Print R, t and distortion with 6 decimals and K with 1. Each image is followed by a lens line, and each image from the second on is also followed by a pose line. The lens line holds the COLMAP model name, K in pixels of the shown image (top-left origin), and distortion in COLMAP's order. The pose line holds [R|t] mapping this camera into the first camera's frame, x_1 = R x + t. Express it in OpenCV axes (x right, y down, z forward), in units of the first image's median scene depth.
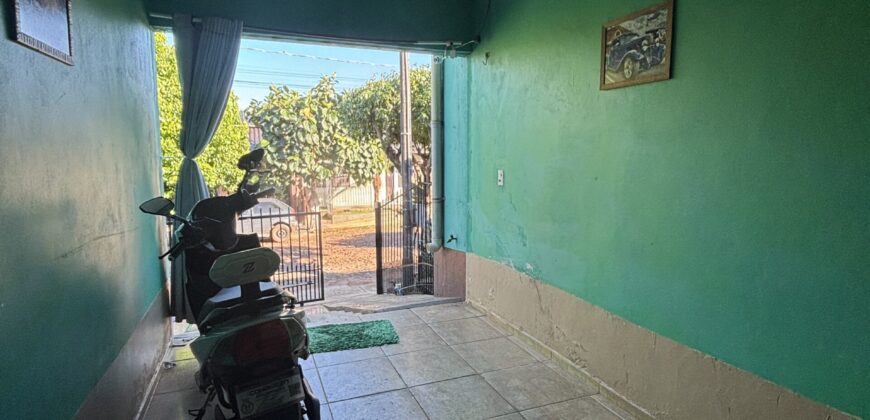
lens RADIAL K [[456.9, 0, 432.9], [0, 456.9, 211.0], [0, 0, 1]] dist [-0.002334, -0.001859]
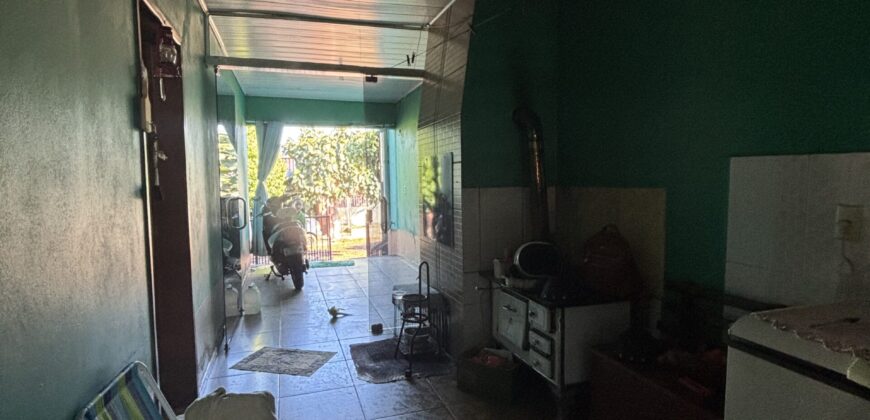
lens RADIAL K [[456.9, 0, 432.9], [0, 456.9, 211.0], [0, 0, 1]] dist [-0.002334, -0.001859]
pose [[0.997702, -0.013675, -0.066360, 0.101016], [0.010343, 0.998681, -0.050302, 0.032231], [0.066960, 0.049500, 0.996527, -0.259755]]
